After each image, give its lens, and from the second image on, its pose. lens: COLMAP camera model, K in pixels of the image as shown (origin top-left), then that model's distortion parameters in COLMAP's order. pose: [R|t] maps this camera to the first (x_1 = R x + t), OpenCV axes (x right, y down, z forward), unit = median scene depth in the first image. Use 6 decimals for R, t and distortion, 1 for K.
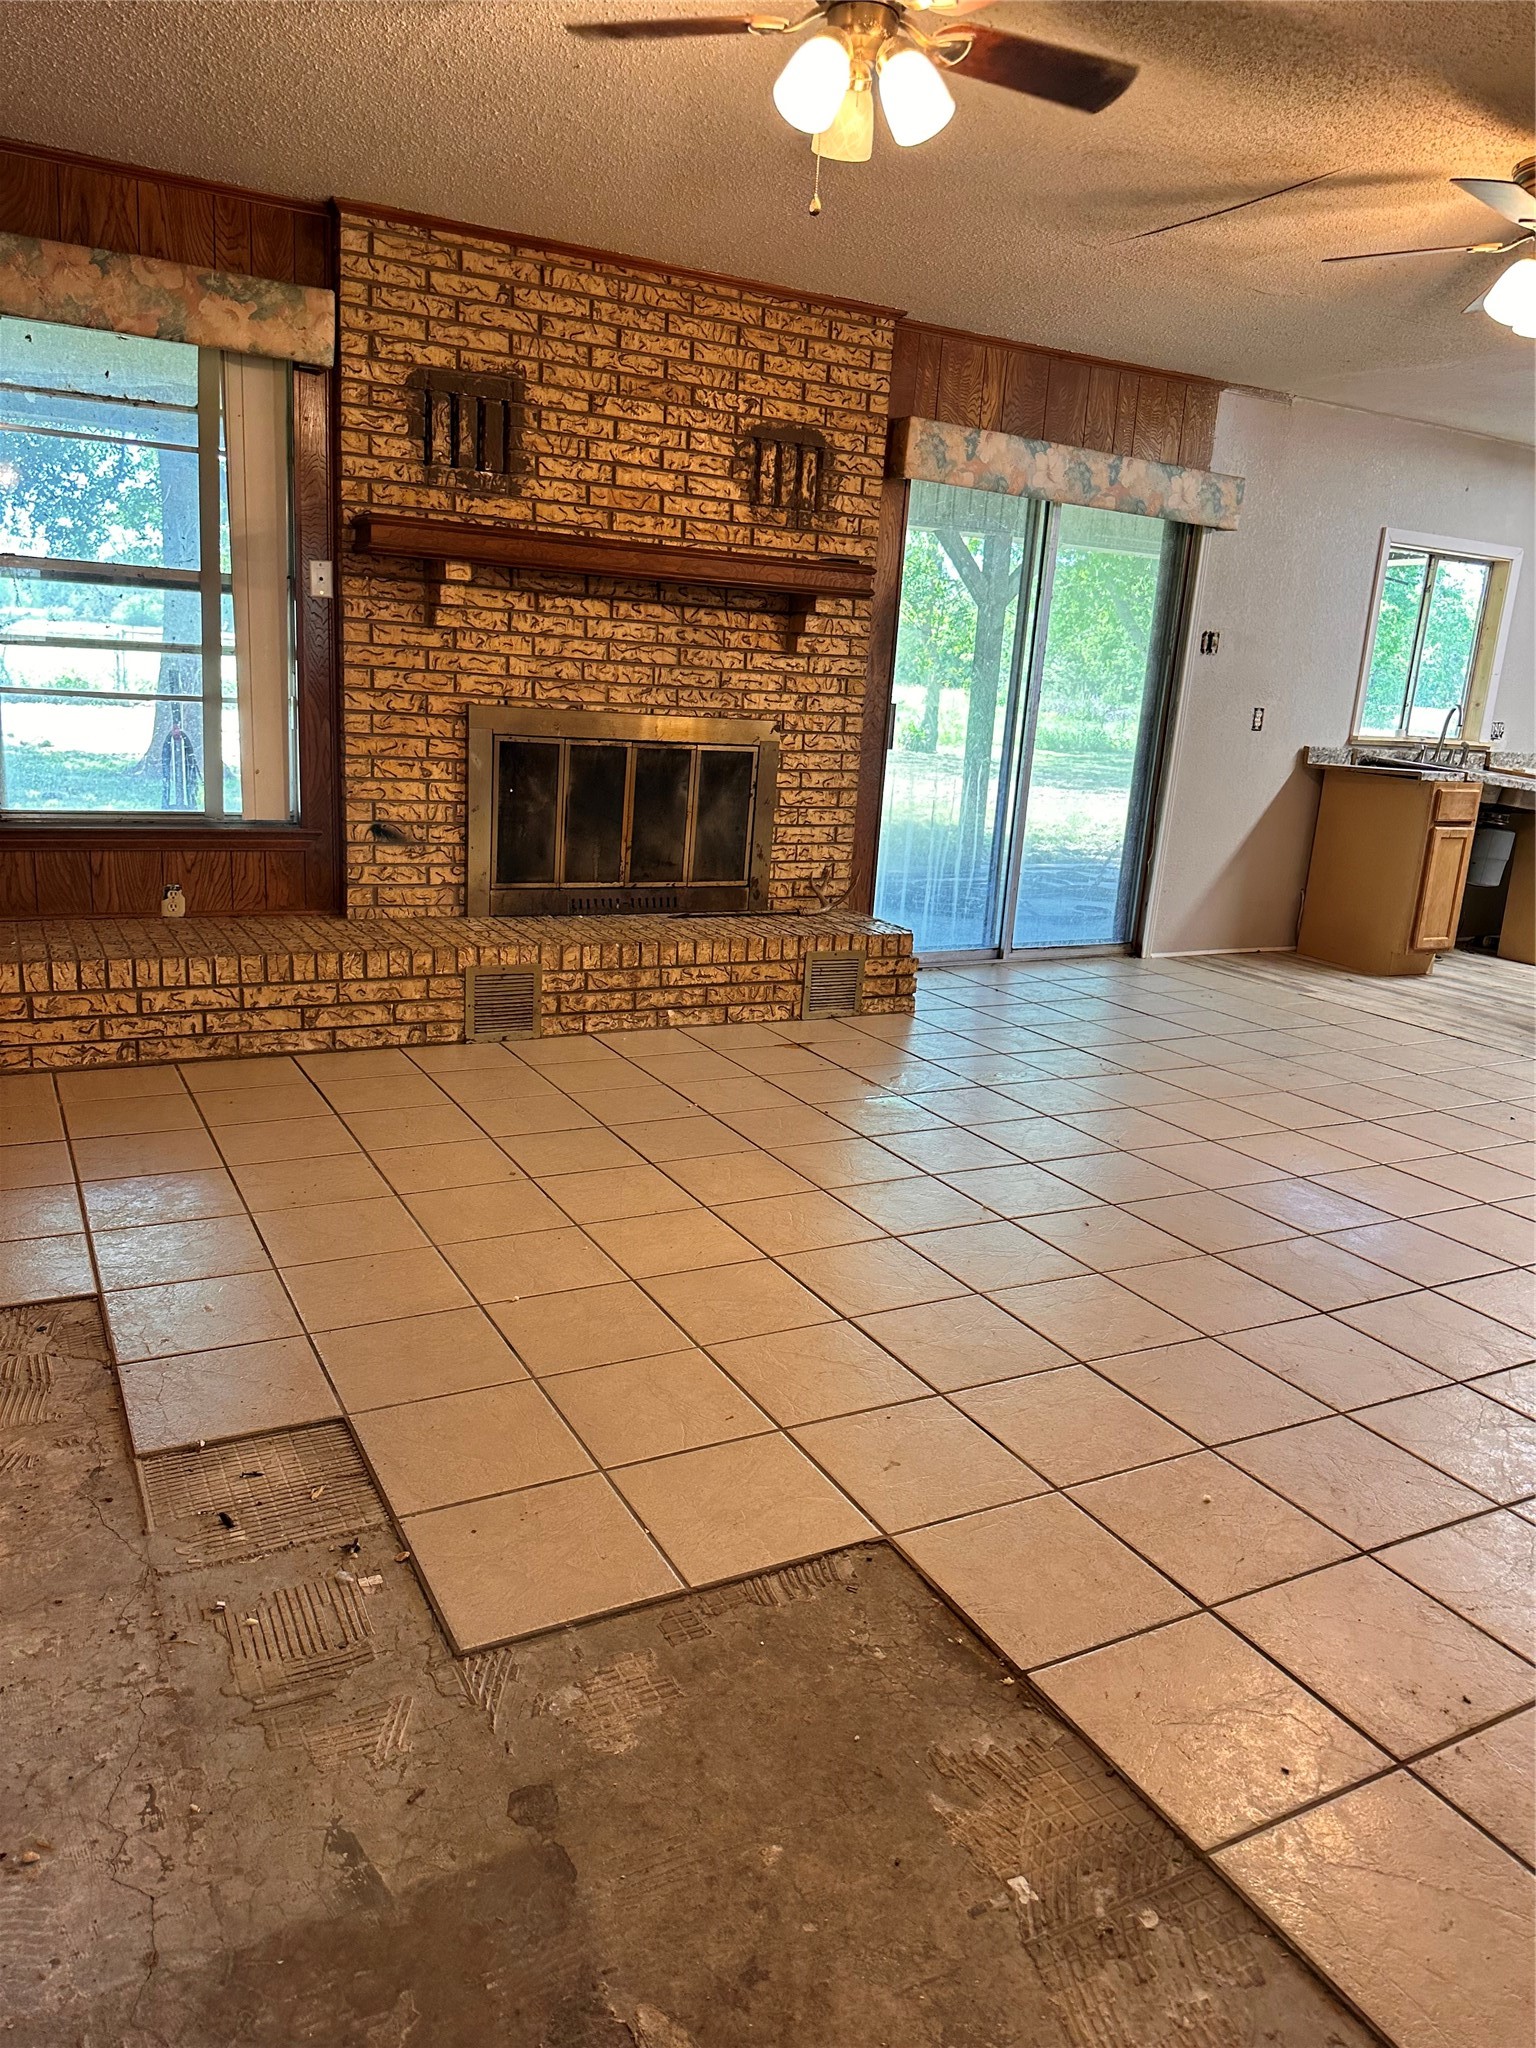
lens RADIAL K [[1453.0, 0, 779.9], [0, 1453.0, 1037.3], [0, 0, 1]] dist [0.155785, -0.283837]
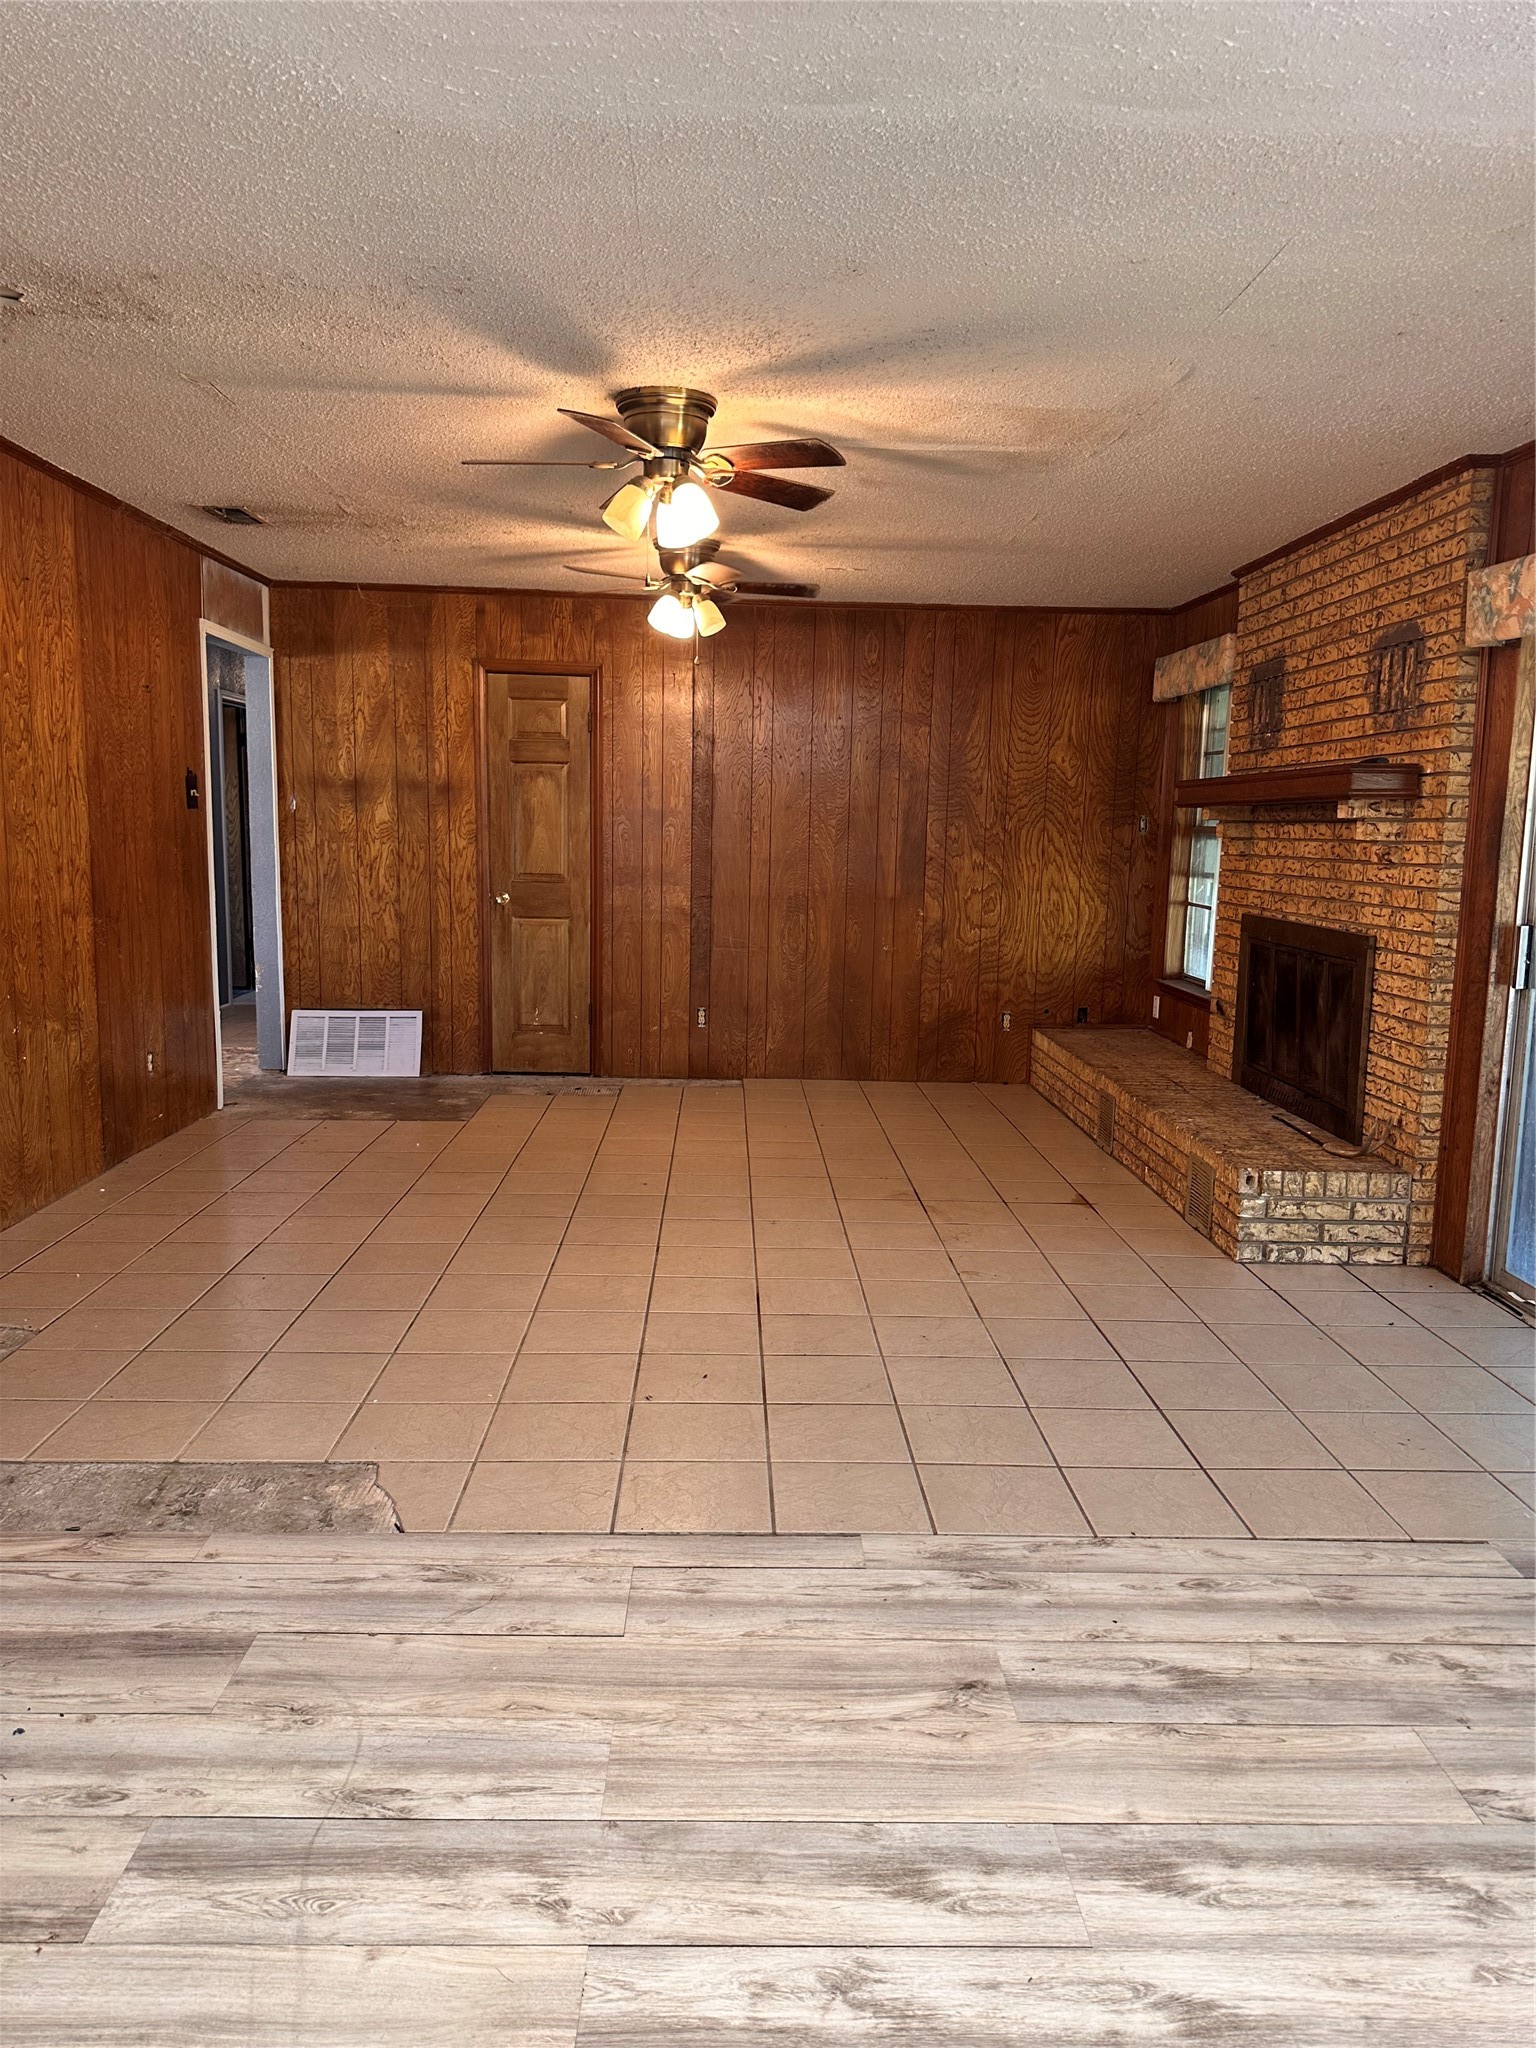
lens RADIAL K [[1457.7, 0, 755.6], [0, 1457.7, 1028.2], [0, 0, 1]] dist [0.108149, -0.101612]
pose [[-0.458701, 0.051833, -0.887077, 1.069597], [-0.270366, 0.942824, 0.194895, -0.260544], [0.846460, 0.329234, -0.418461, 1.179894]]
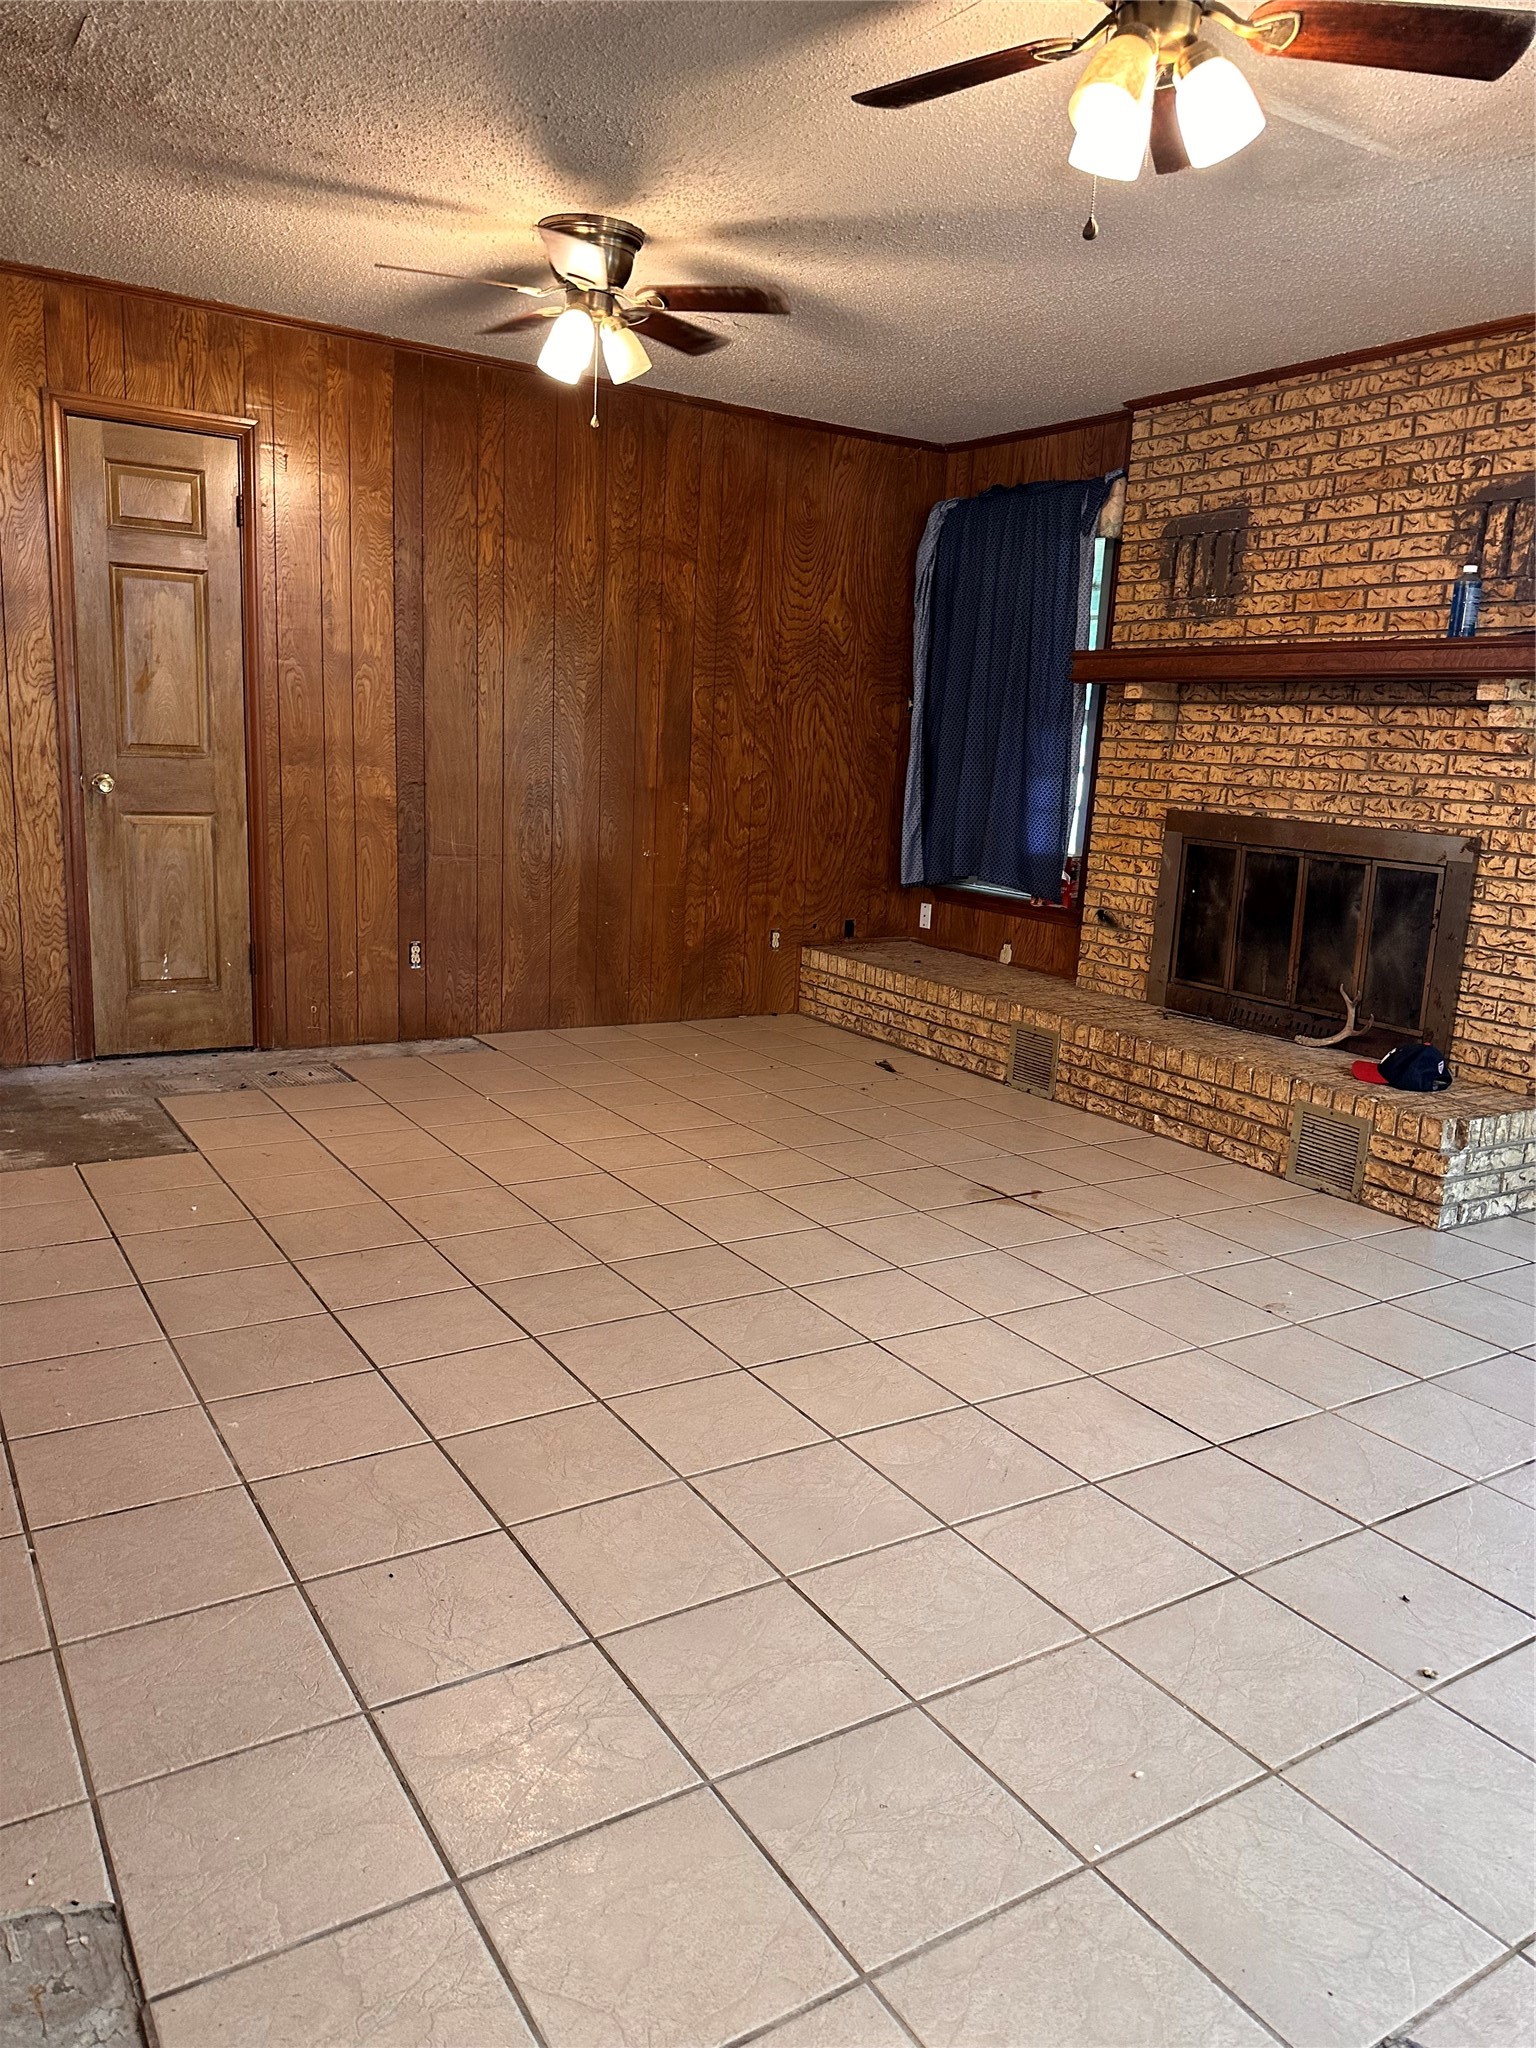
lens RADIAL K [[1453.0, 0, 779.9], [0, 1453.0, 1037.3], [0, 0, 1]] dist [0.155785, -0.283837]
pose [[0.069492, 0.144275, -0.987095, 0.848256], [-0.294266, 0.948423, 0.117906, -0.107702], [0.953194, 0.282275, 0.108363, 0.641694]]
